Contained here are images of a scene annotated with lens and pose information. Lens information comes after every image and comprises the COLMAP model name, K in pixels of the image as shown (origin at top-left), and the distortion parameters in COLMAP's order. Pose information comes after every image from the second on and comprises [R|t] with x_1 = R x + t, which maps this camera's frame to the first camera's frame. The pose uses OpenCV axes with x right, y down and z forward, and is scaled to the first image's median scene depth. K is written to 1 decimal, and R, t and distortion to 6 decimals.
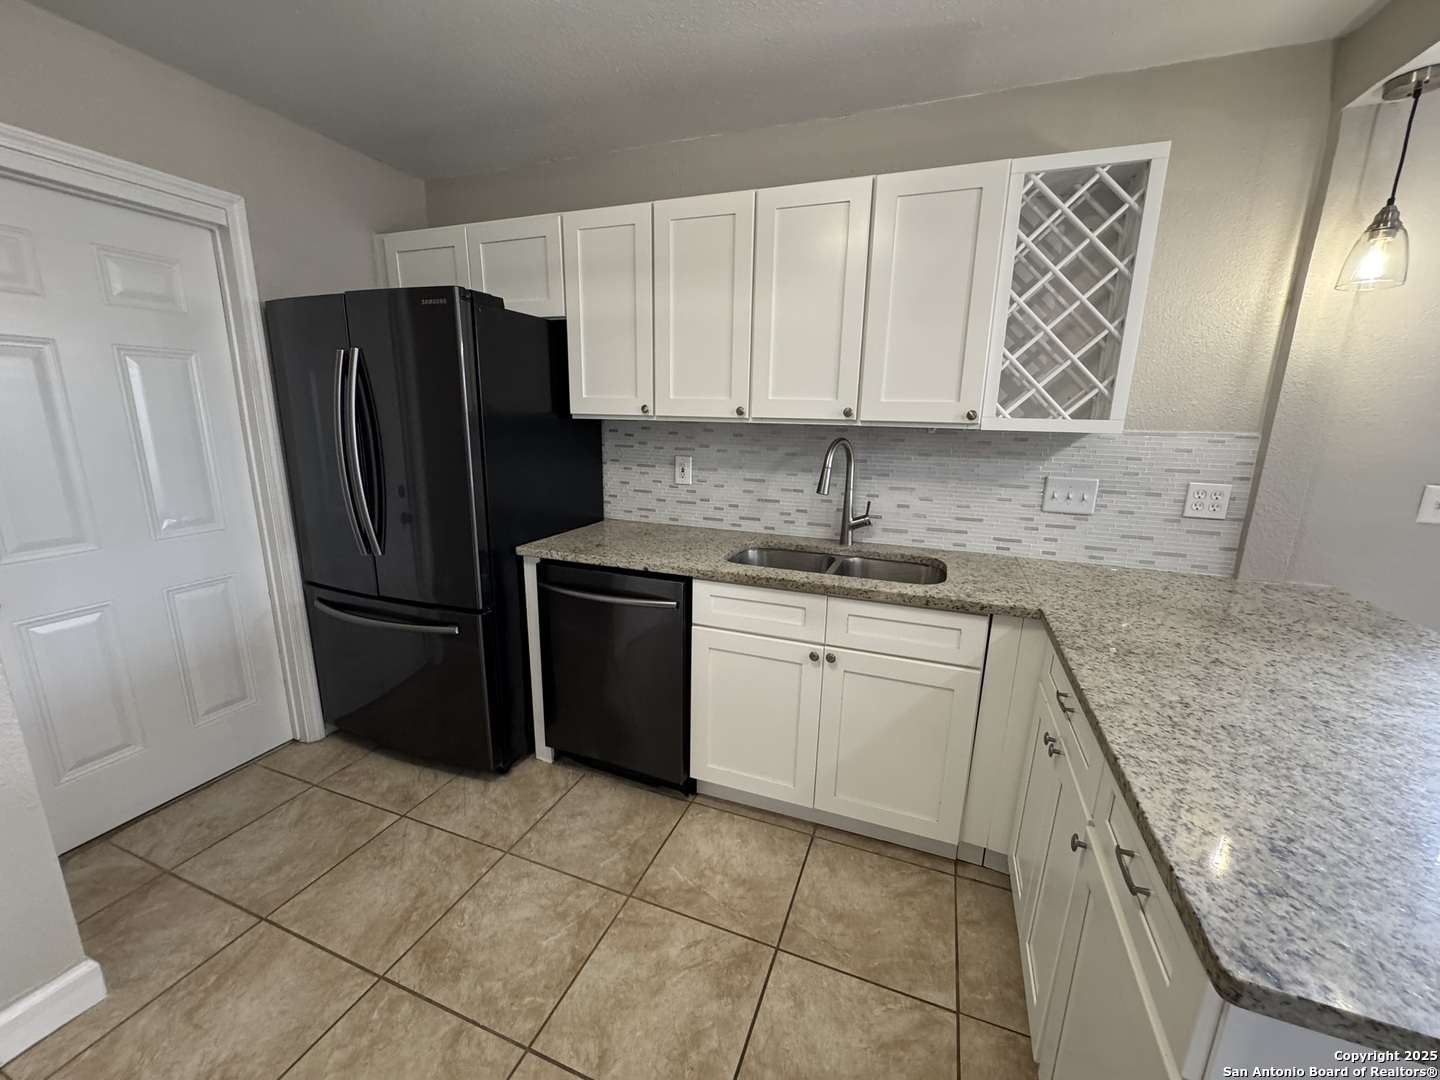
lens RADIAL K [[573.9, 0, 720.0], [0, 573.9, 540.0], [0, 0, 1]] dist [-0.003384, 0.000495]
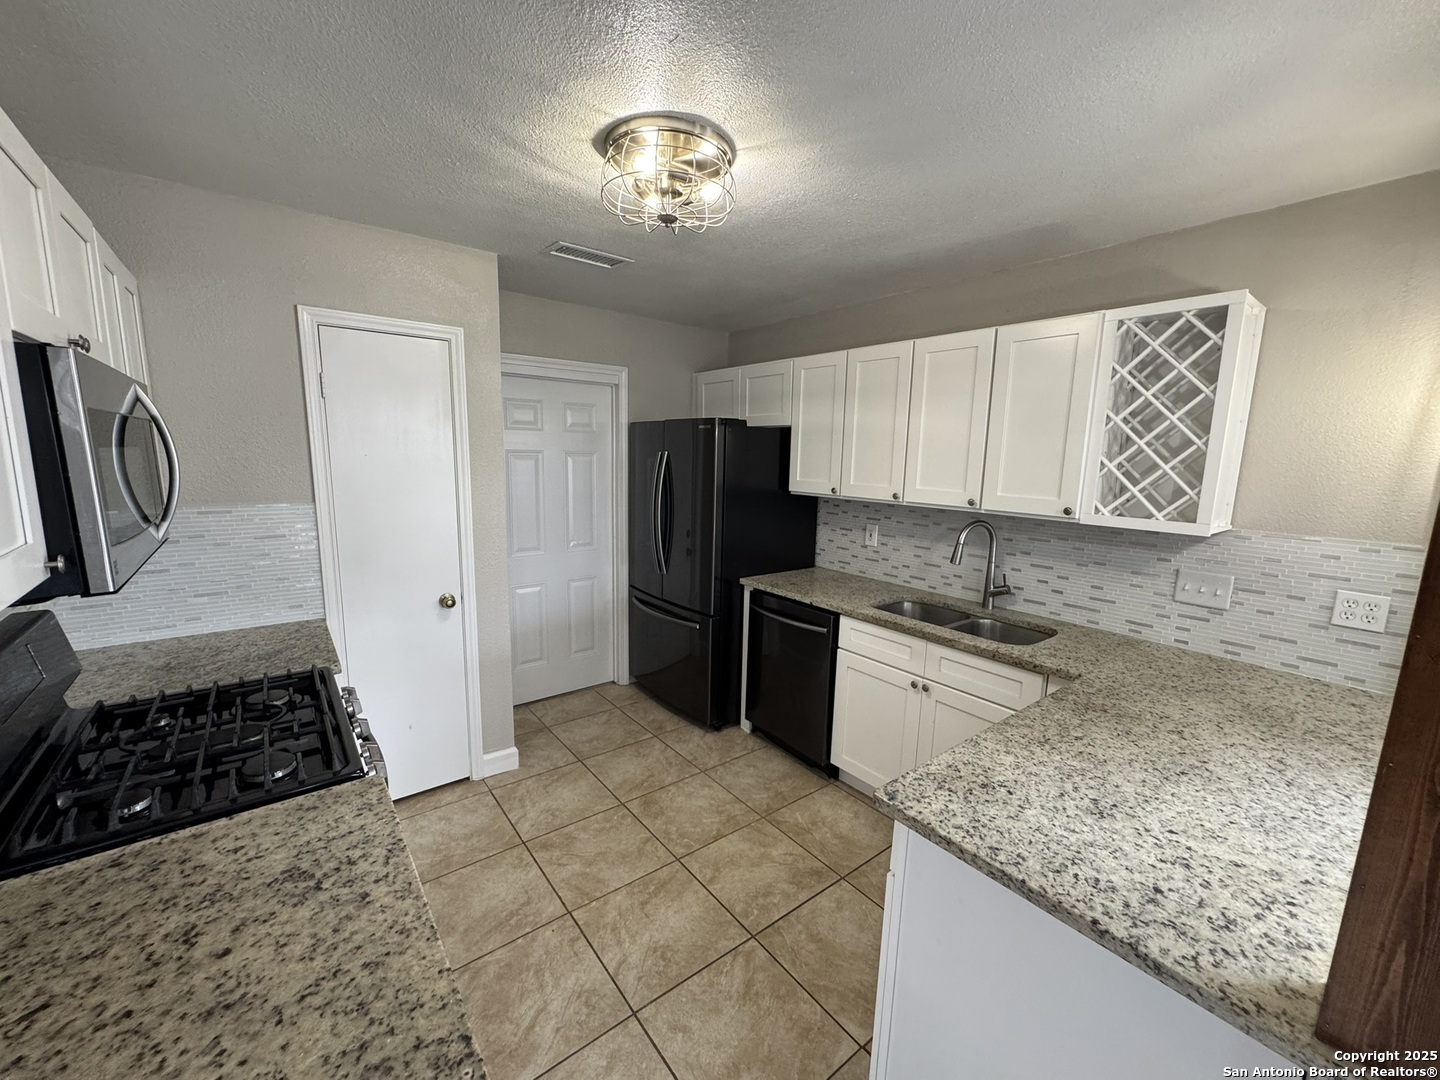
lens RADIAL K [[573.9, 0, 720.0], [0, 573.9, 540.0], [0, 0, 1]] dist [-0.003384, 0.000495]
pose [[0.857526, 0.080112, -0.508164, 0.399169], [-0.120490, 0.991601, -0.047000, -0.011592], [0.500131, 0.101532, 0.859977, -0.371451]]
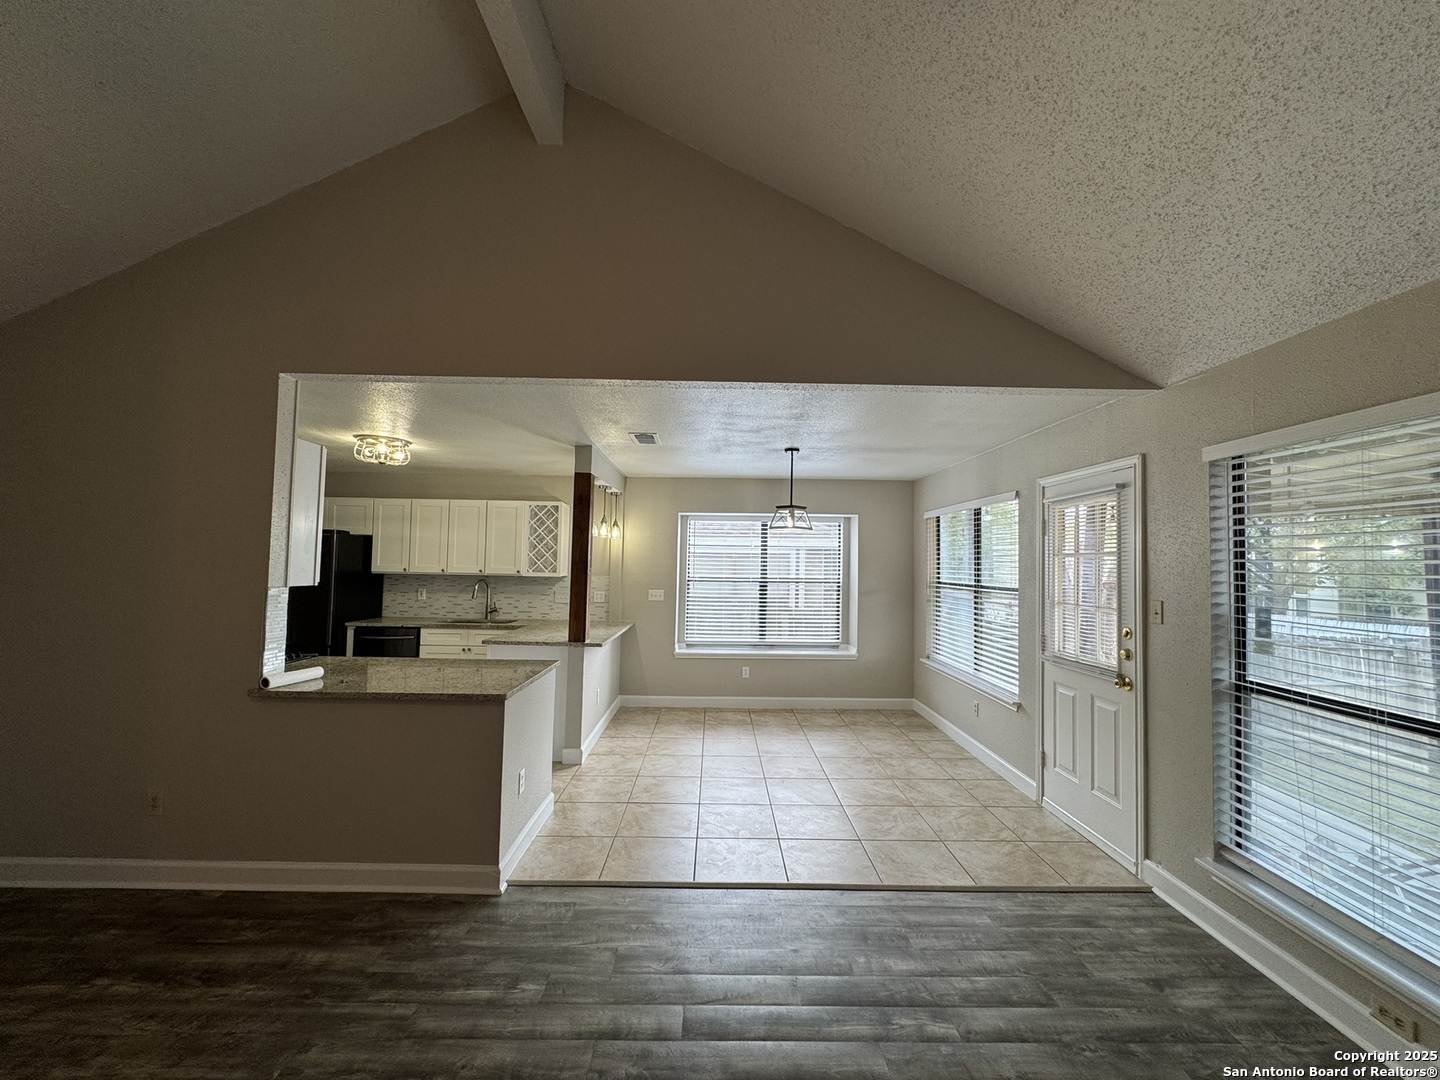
lens RADIAL K [[573.9, 0, 720.0], [0, 573.9, 540.0], [0, 0, 1]] dist [-0.003384, 0.000495]
pose [[0.930312, 0.014489, 0.366484, 0.286421], [0.080076, 0.967090, -0.241506, 0.451992], [-0.357922, 0.254023, 0.898535, -2.208898]]
